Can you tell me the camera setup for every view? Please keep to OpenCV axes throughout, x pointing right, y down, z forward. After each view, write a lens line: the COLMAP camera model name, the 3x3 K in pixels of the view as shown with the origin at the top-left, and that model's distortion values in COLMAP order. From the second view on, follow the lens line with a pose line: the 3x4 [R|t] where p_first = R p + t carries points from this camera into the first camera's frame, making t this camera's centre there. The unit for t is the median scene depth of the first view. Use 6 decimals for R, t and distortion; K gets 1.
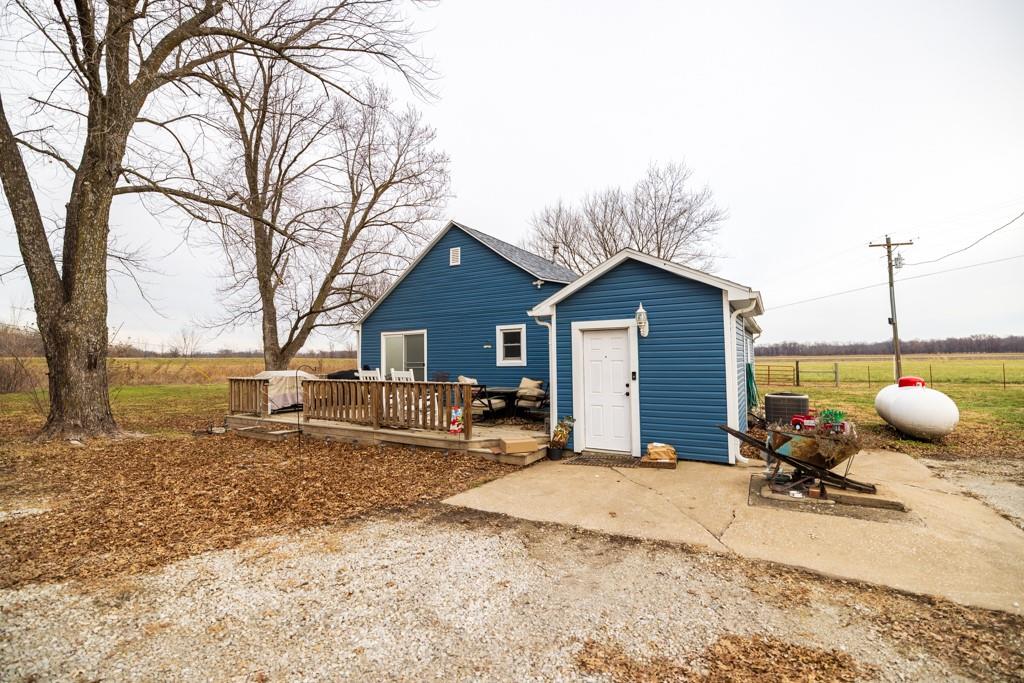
lens RADIAL K [[454.2, 0, 512.0], [0, 454.2, 341.5], [0, 0, 1]] dist [0.000831, -0.000048]
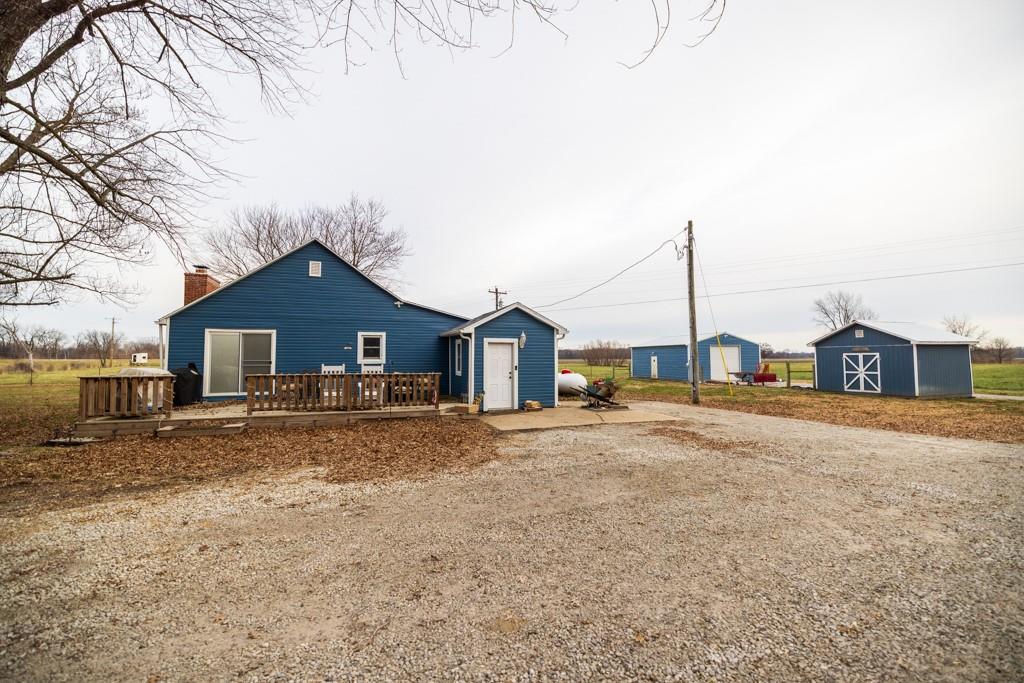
lens RADIAL K [[428.5, 0, 512.0], [0, 428.5, 341.5], [0, 0, 1]] dist [-0.000278, -0.000081]
pose [[0.645548, 0.046456, 0.762305, -1.014349], [-0.040091, 0.998833, -0.026920, 0.010585], [-0.762667, -0.013184, 0.646657, -0.147776]]
